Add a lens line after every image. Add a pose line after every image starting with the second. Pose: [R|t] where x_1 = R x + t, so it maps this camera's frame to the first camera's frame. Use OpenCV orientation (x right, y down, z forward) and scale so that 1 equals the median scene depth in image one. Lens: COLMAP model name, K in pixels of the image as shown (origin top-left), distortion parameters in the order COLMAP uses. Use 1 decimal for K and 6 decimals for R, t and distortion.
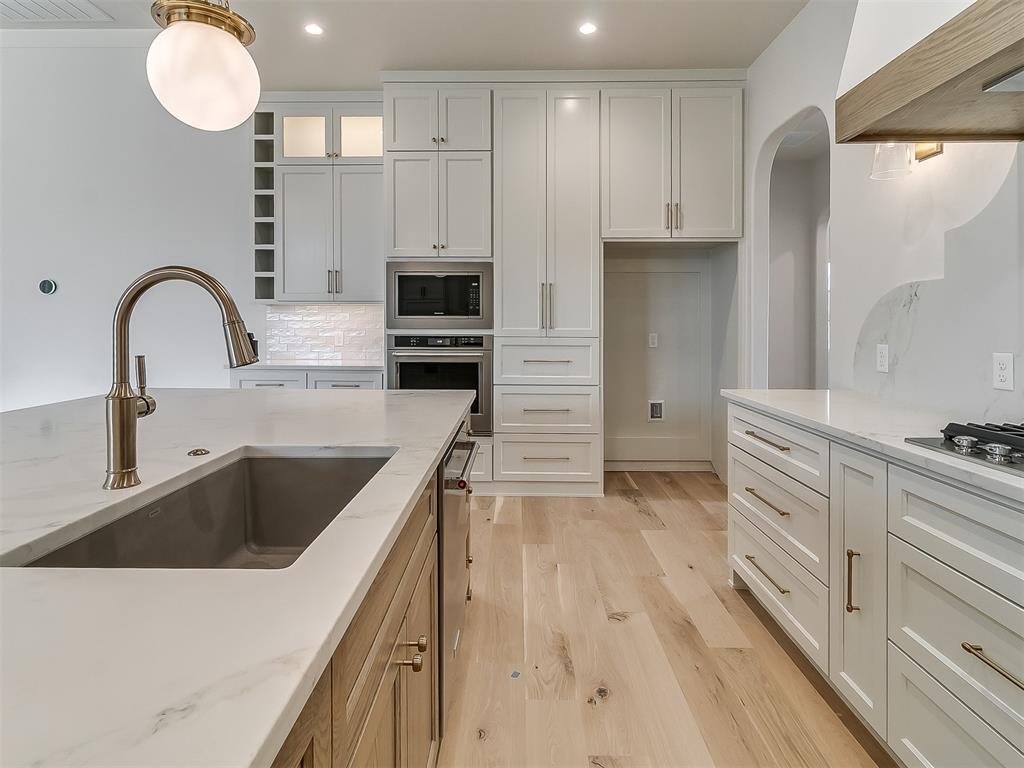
lens RADIAL K [[544.7, 0, 500.2], [0, 544.7, 329.2], [0, 0, 1]] dist [-0.003745, 0.007580]
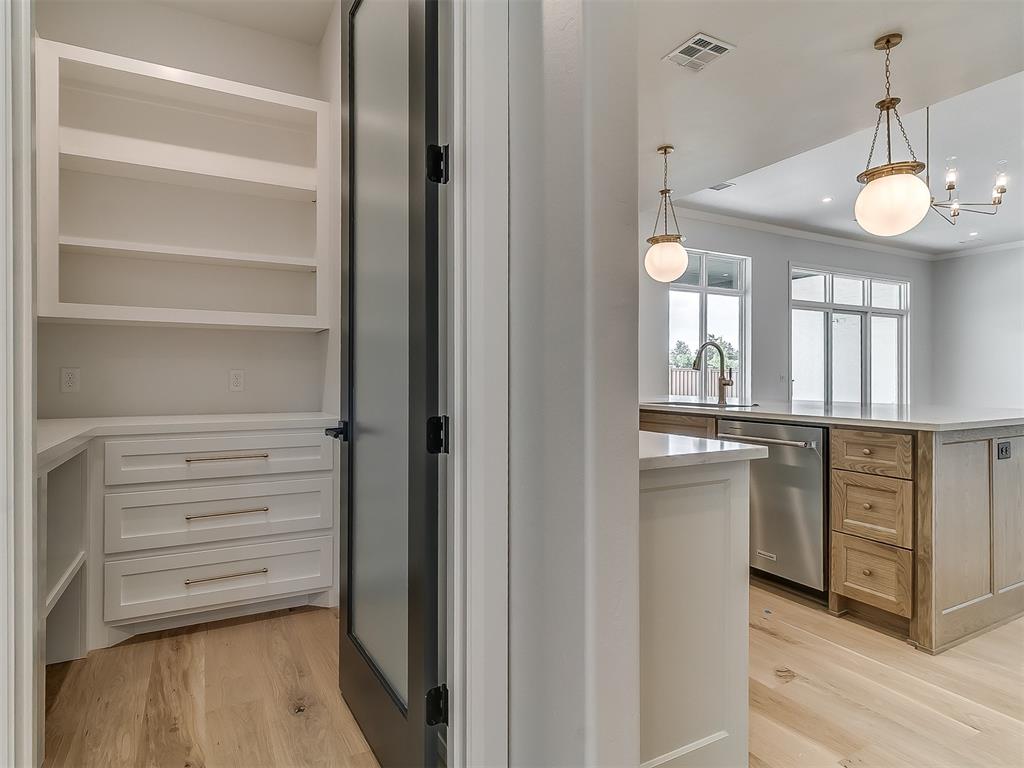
lens RADIAL K [[559.8, 0, 511.5], [0, 559.8, 380.7], [0, 0, 1]] dist [0.007166, -0.003166]
pose [[-0.864466, -0.001967, -0.502687, 0.659709], [-0.007629, 0.999929, 0.009207, 0.032002], [0.502633, 0.011794, -0.864420, 0.974636]]
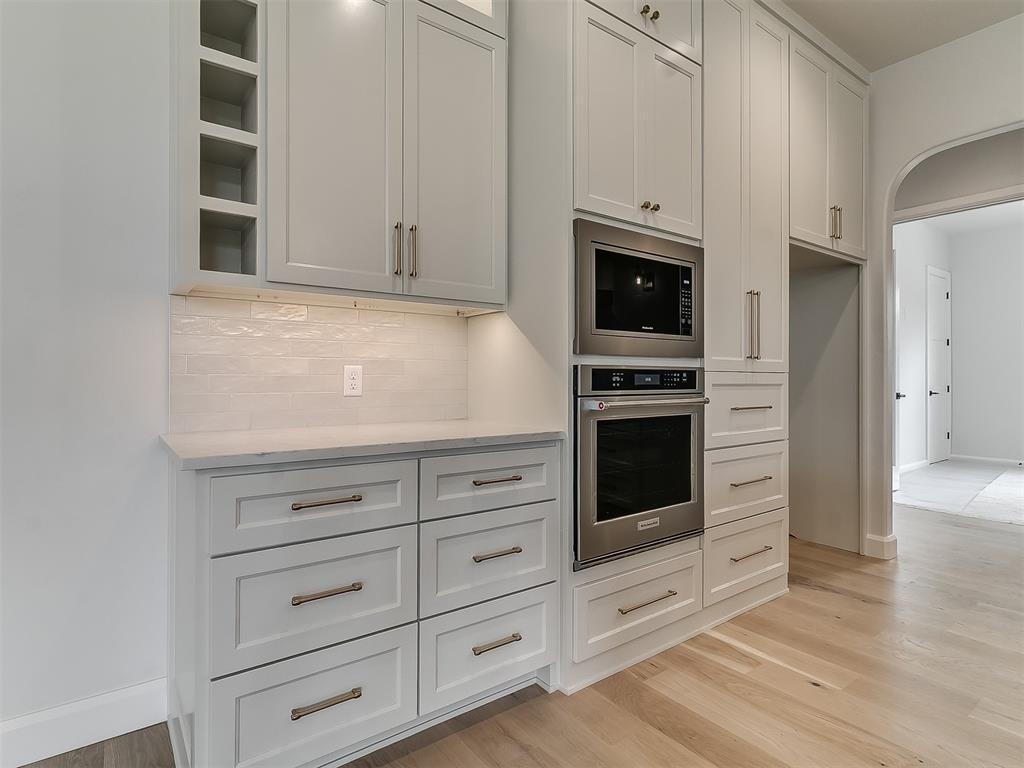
lens RADIAL K [[544.7, 0, 513.1], [0, 544.7, 376.7], [0, 0, 1]] dist [-0.003745, 0.007580]
pose [[0.801395, -0.002827, 0.598129, -0.546658], [0.008864, 0.999935, -0.007150, 0.022396], [-0.598070, 0.011032, 0.801368, 0.639841]]
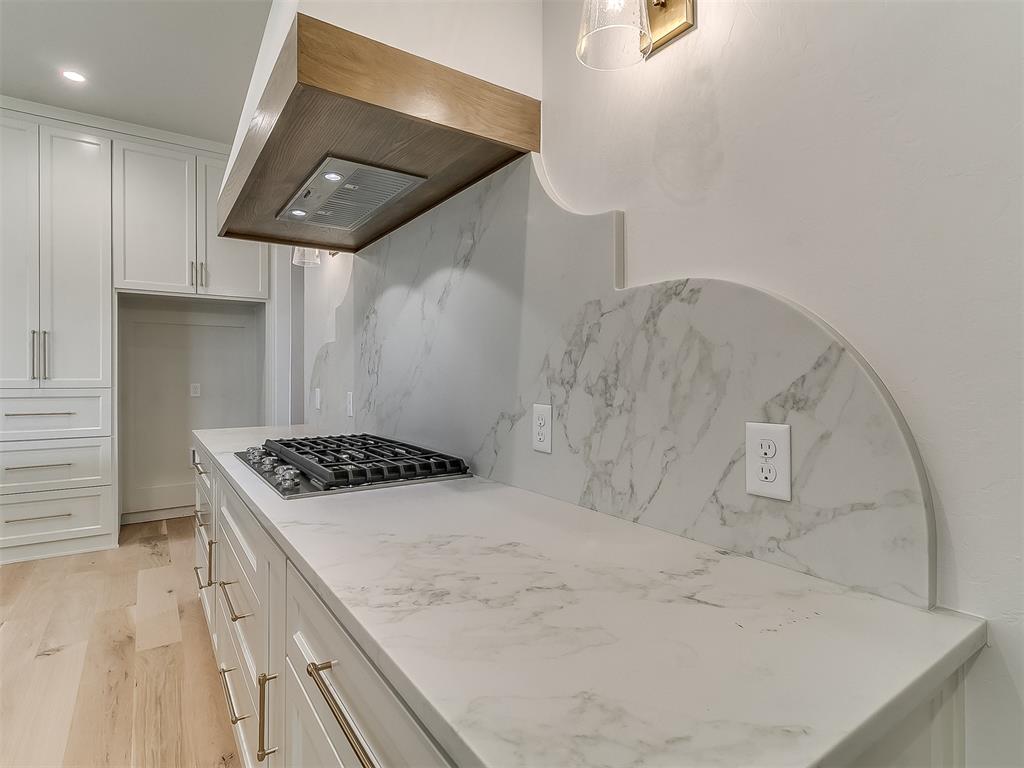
lens RADIAL K [[544.7, 0, 520.1], [0, 544.7, 376.5], [0, 0, 1]] dist [-0.003745, 0.007580]
pose [[0.816851, -0.000880, 0.576848, 0.217402], [0.006660, 0.999947, -0.007905, 0.007308], [-0.576811, 0.010299, 0.816813, -0.241742]]
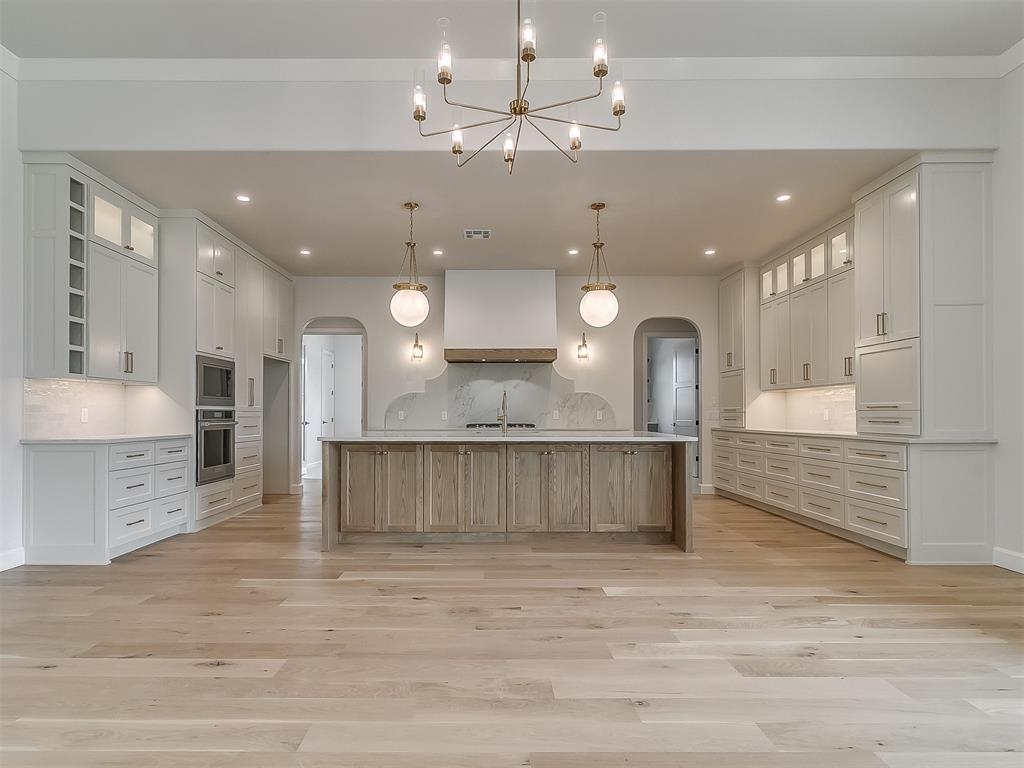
lens RADIAL K [[544.7, 0, 504.7], [0, 544.7, 404.5], [0, 0, 1]] dist [-0.003745, 0.007580]
pose [[-0.033176, 0.013222, 0.999362, -1.546907], [0.012728, 0.999837, -0.012806, 0.023747], [-0.999368, 0.012295, -0.033339, 0.301310]]
